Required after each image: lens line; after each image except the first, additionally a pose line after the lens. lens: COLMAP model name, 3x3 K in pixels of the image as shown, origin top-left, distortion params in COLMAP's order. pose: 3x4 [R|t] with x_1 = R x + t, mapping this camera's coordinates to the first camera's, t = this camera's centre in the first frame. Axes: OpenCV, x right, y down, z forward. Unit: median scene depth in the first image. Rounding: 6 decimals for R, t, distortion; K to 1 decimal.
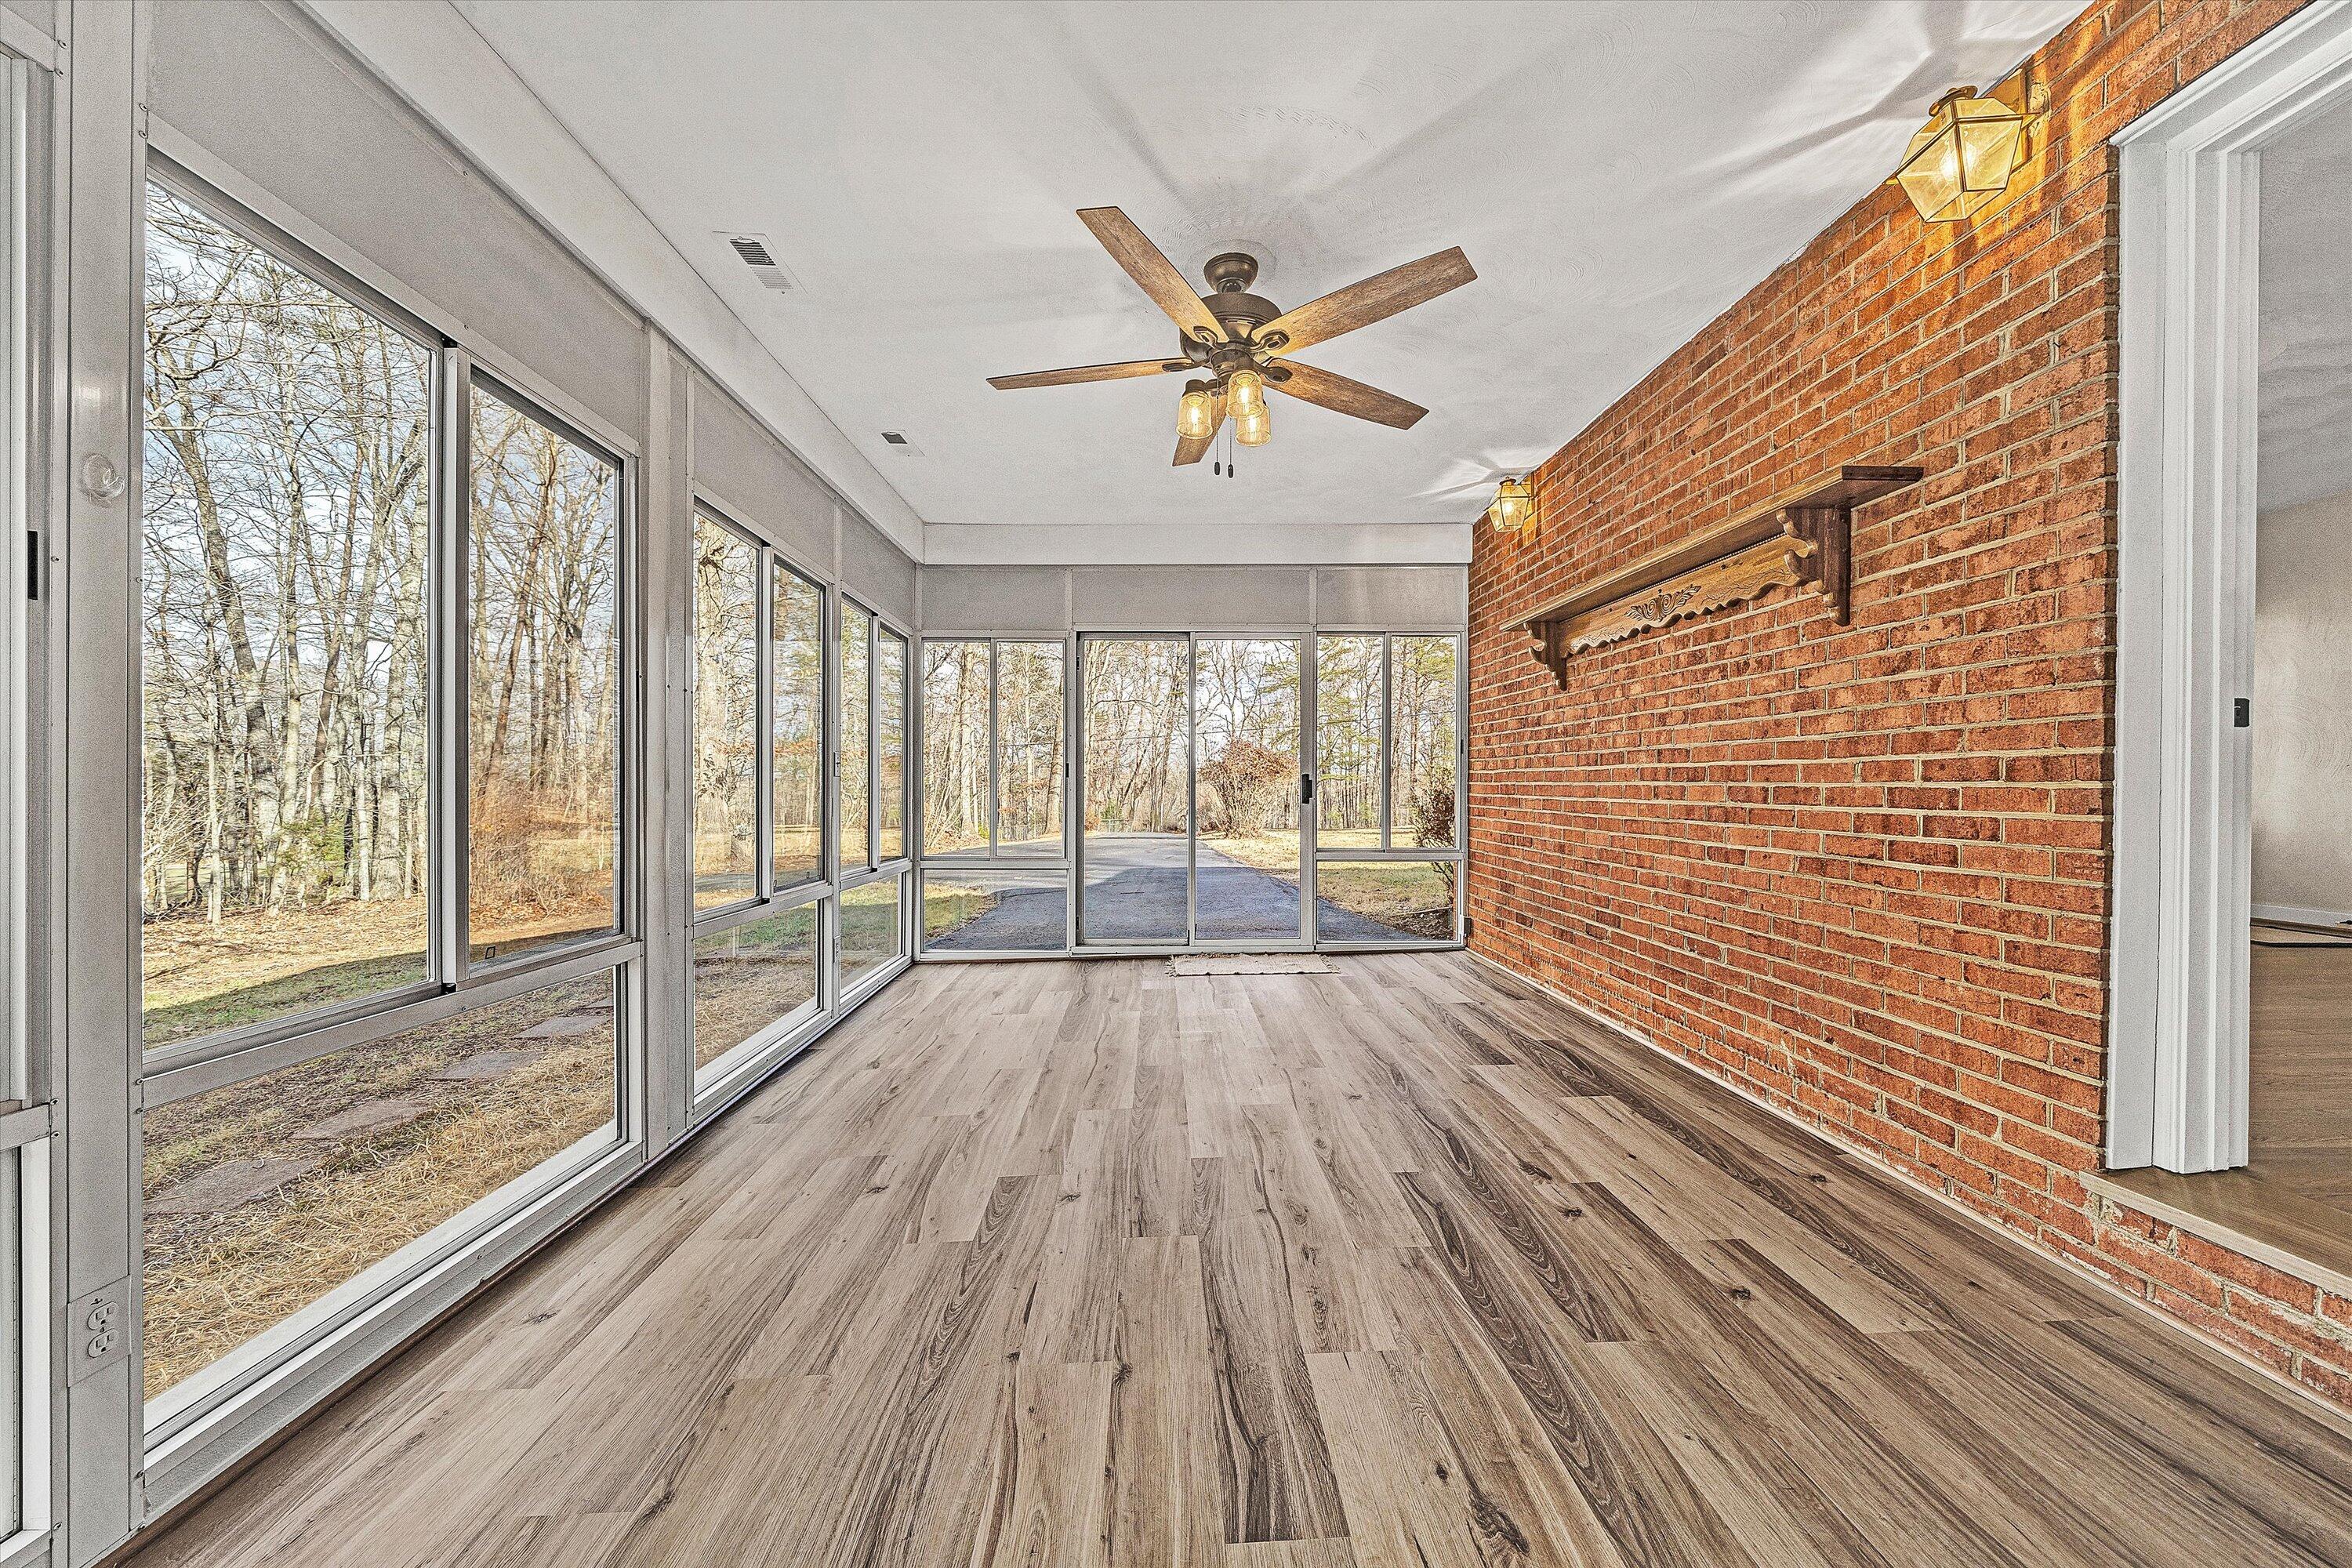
lens RADIAL K [[988.9, 0, 1171.3], [0, 988.9, 788.3], [0, 0, 1]] dist [0.002840, -0.000158]
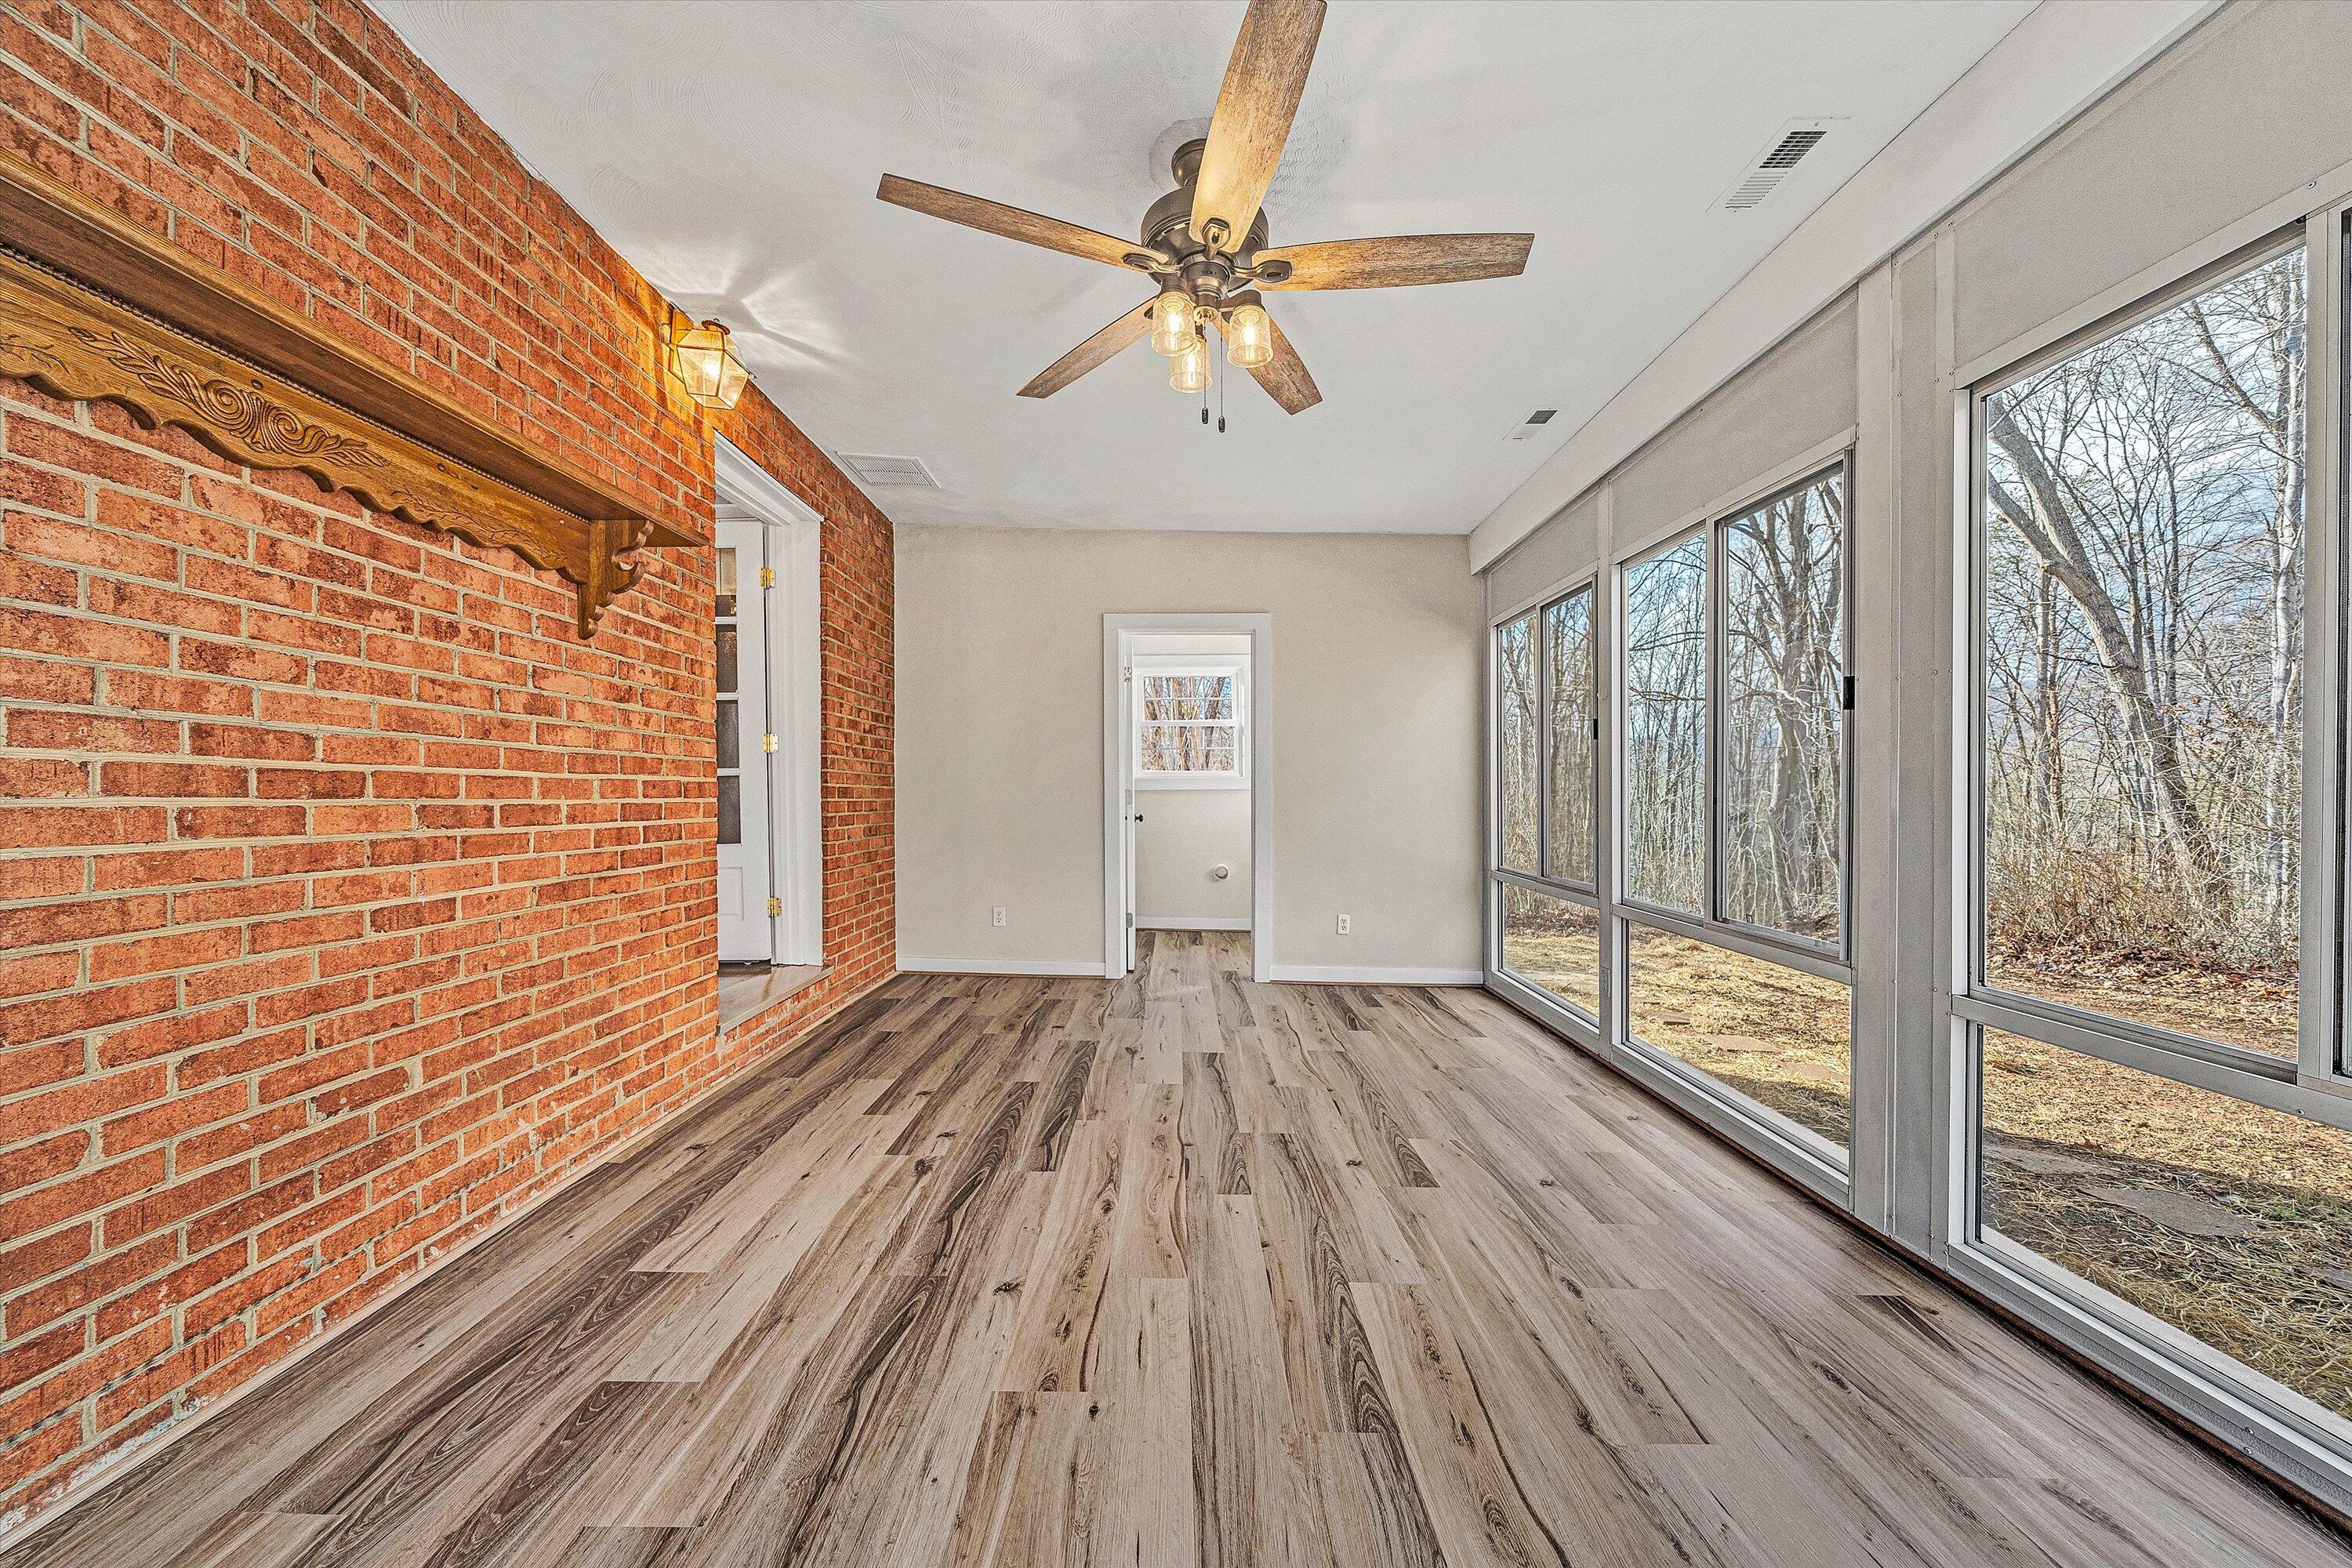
lens RADIAL K [[988.9, 0, 1178.3], [0, 988.9, 793.5], [0, 0, 1]] dist [0.002840, -0.000158]
pose [[-0.999958, 0.001456, 0.009003, 0.083873], [0.001470, 0.999998, 0.001606, -0.012235], [-0.009000, 0.001619, -0.999958, 2.012344]]
